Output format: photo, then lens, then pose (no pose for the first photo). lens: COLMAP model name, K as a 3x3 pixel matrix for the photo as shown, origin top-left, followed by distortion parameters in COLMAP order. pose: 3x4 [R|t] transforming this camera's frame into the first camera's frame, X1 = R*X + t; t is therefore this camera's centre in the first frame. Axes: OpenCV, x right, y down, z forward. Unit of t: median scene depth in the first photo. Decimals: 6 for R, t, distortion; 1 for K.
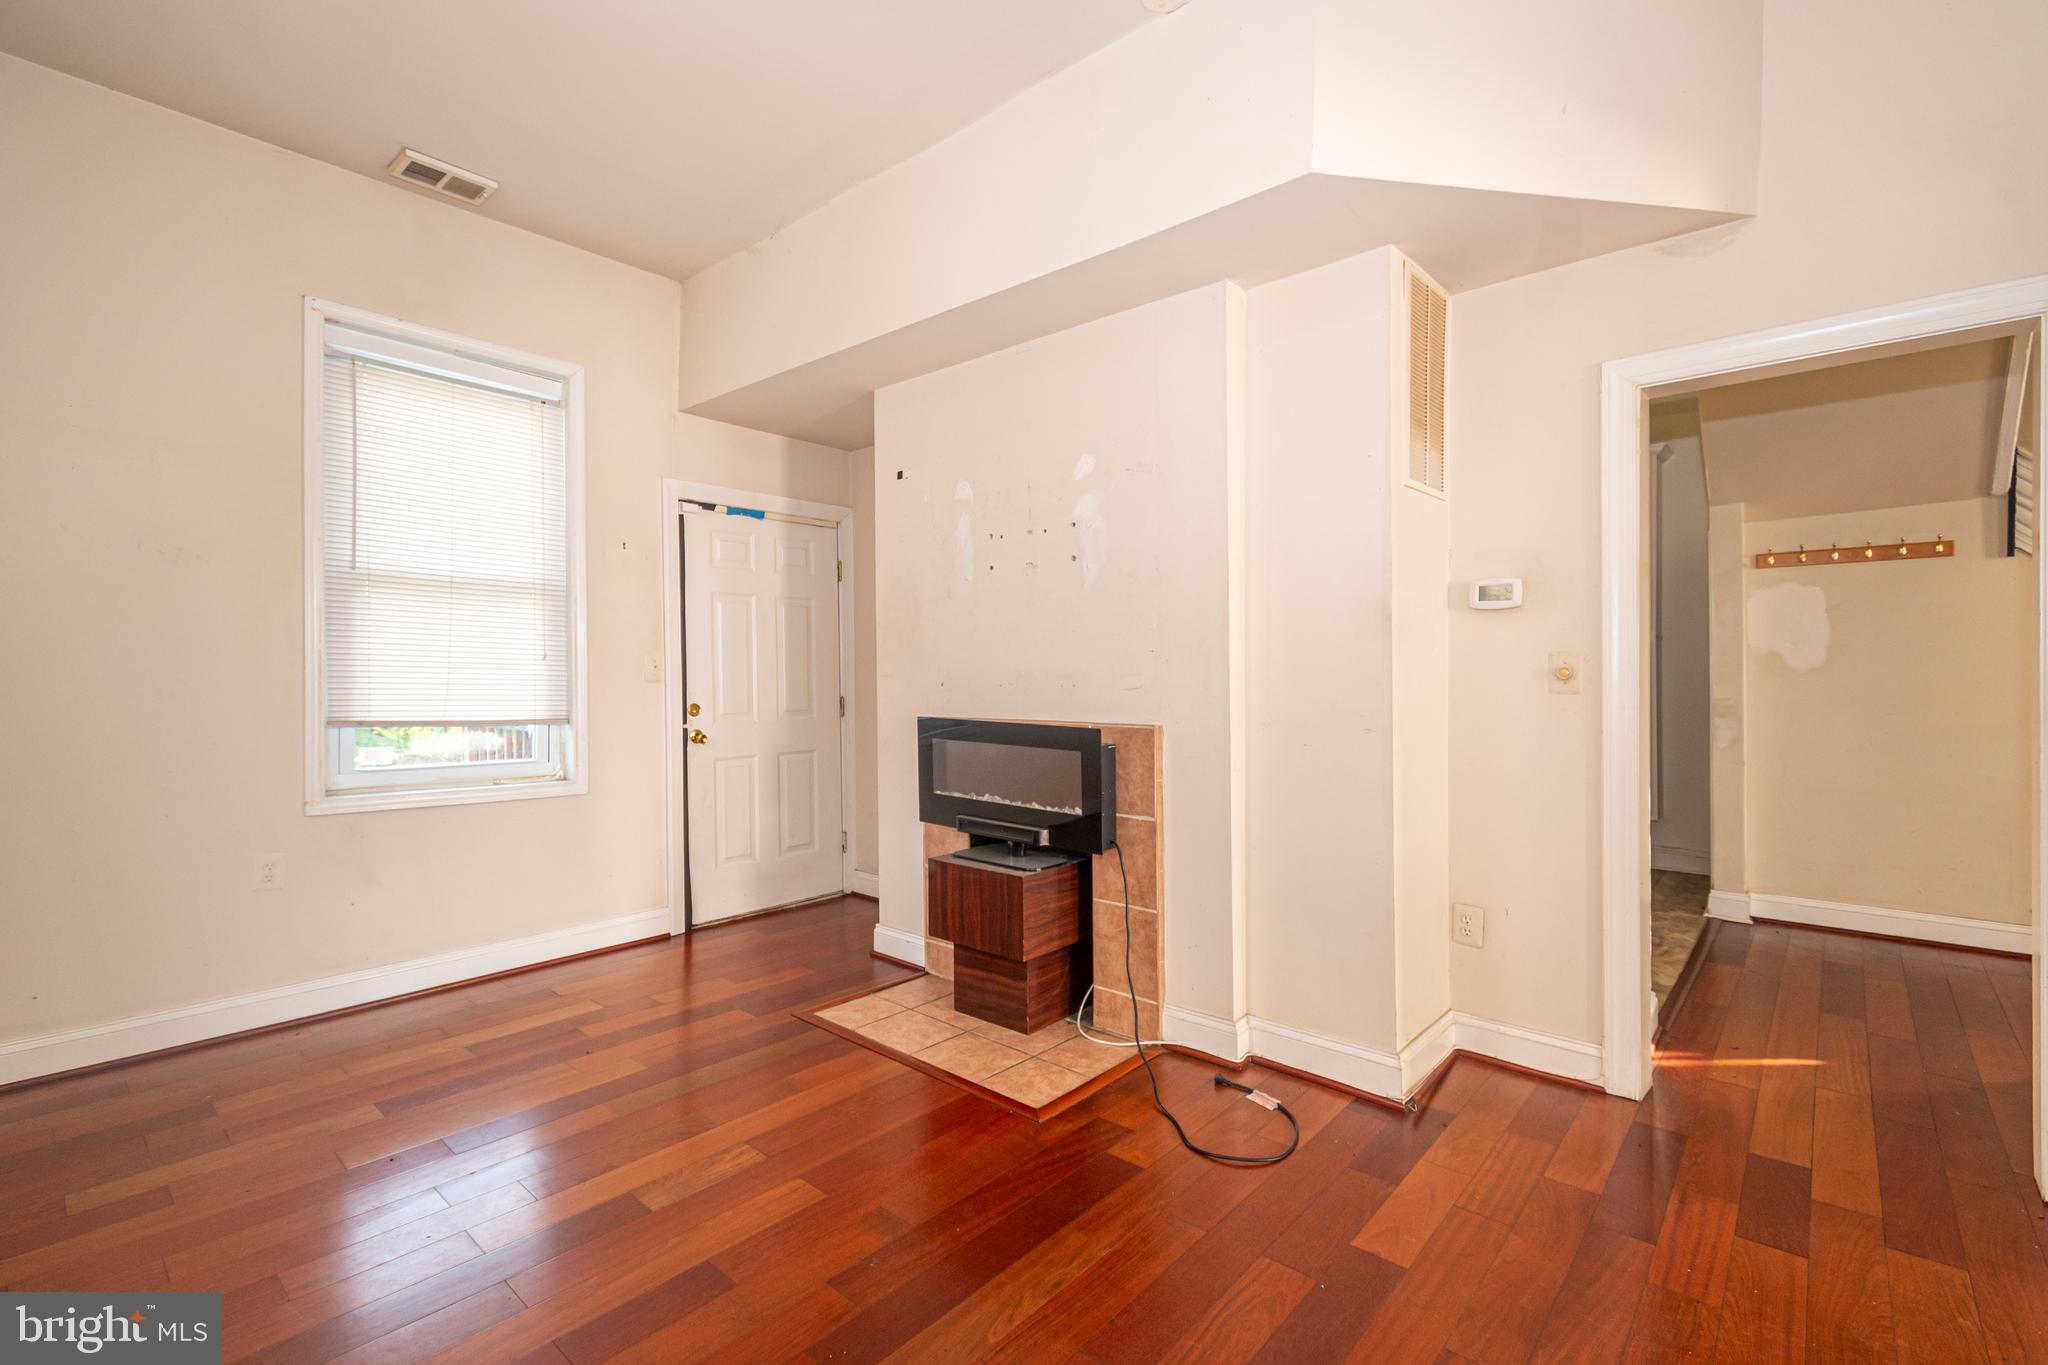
lens RADIAL K [[905.1, 0, 1032.5], [0, 905.1, 676.2], [0, 0, 1]] dist [0.000104, -0.000186]
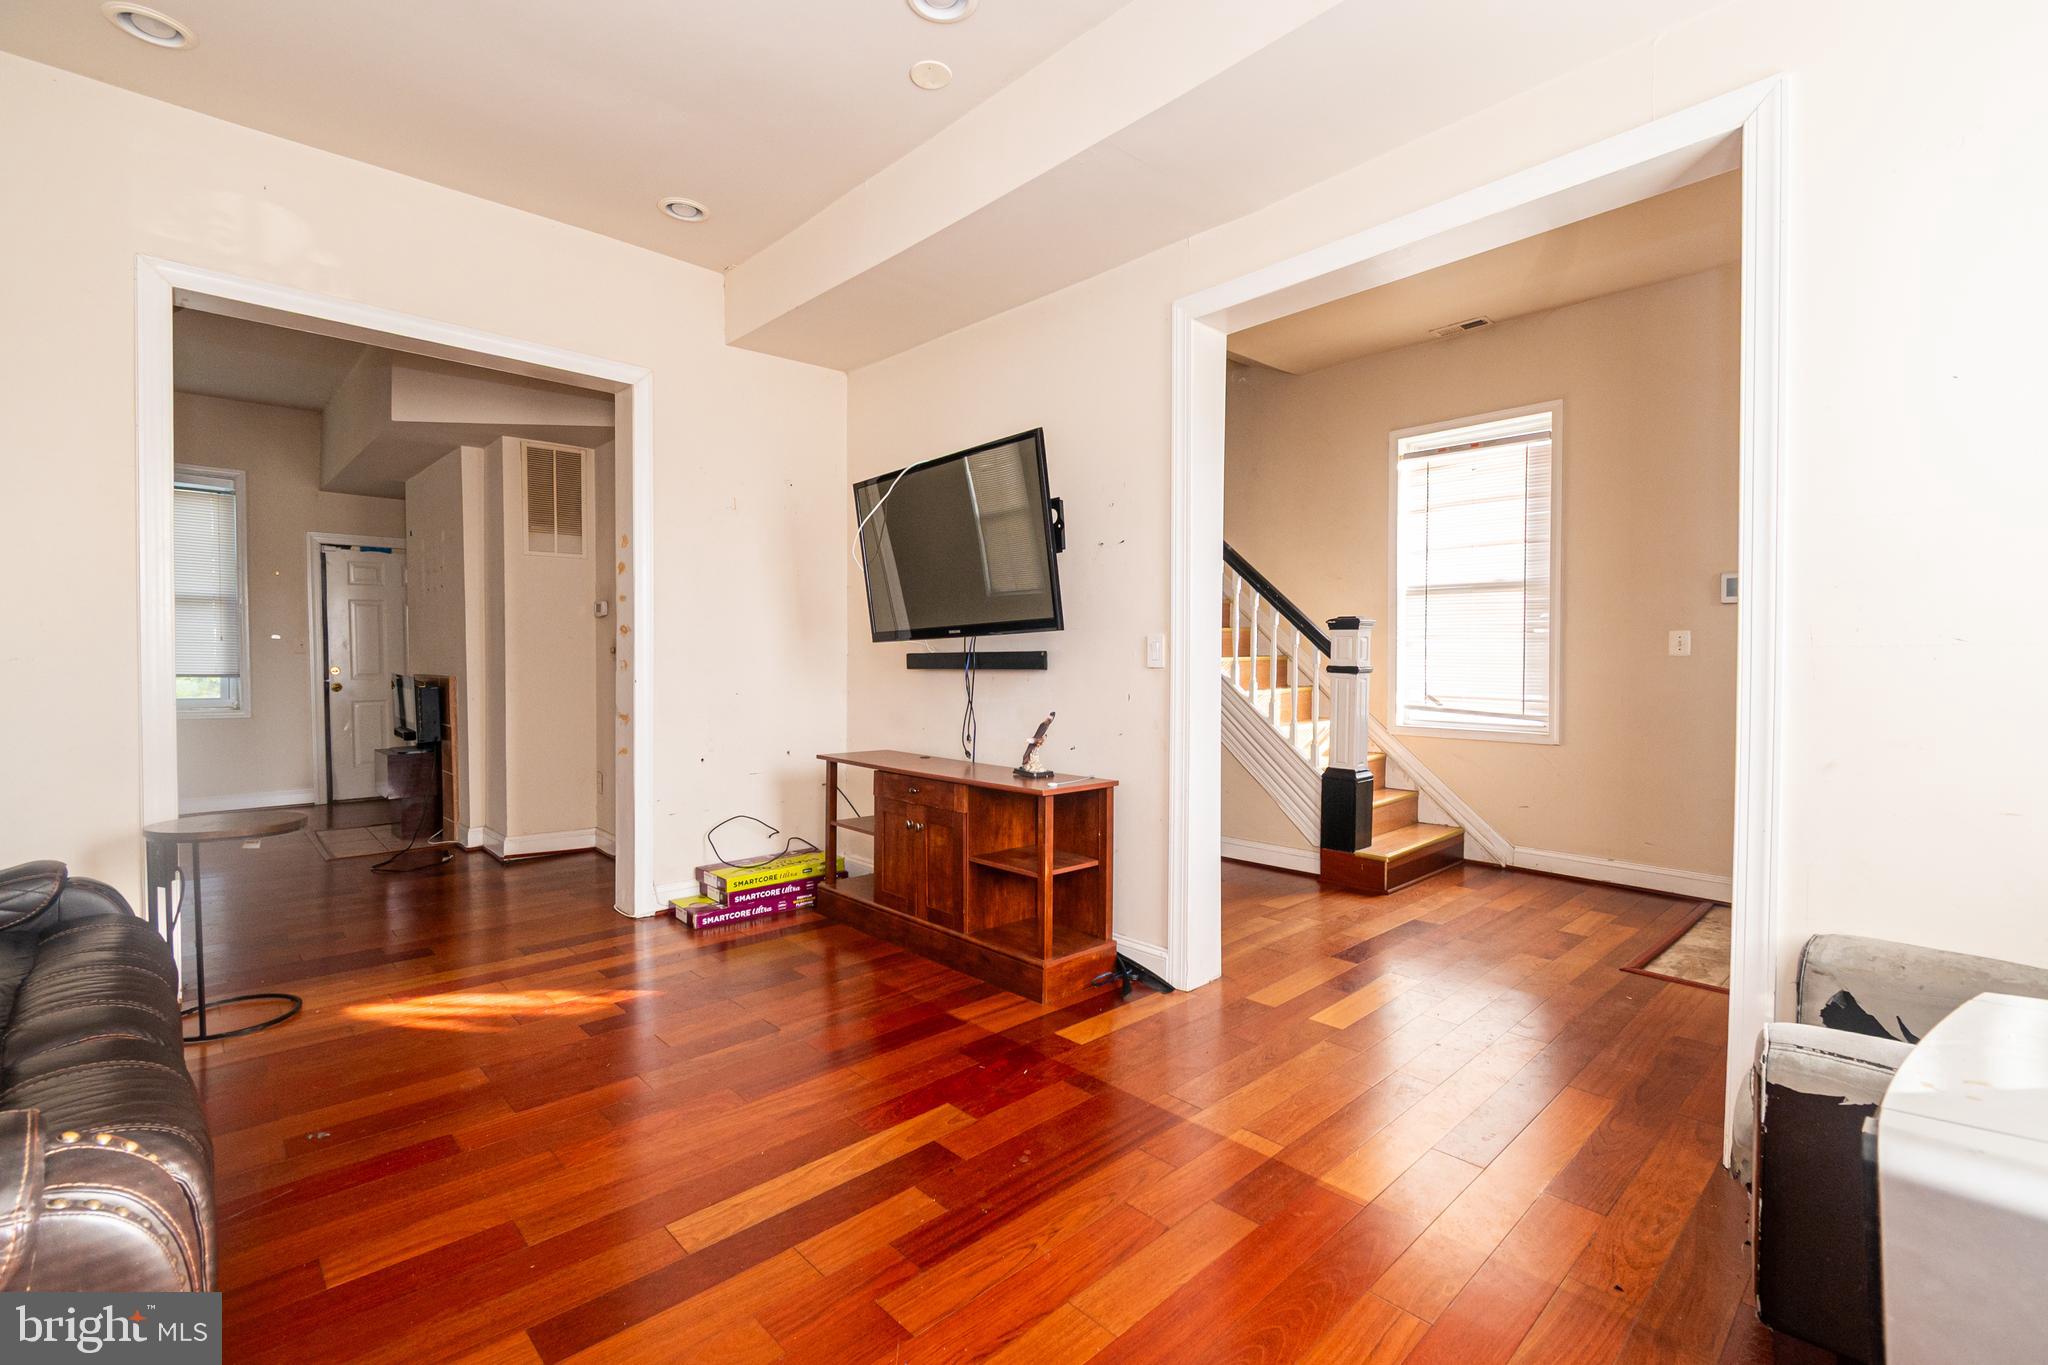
lens RADIAL K [[905.1, 0, 1017.6], [0, 905.1, 682.1], [0, 0, 1]] dist [0.000104, -0.000186]
pose [[0.996501, 0.010729, -0.082888, 1.013122], [-0.008926, 0.999716, 0.022095, 0.010302], [0.083102, -0.021278, 0.996314, -0.548421]]
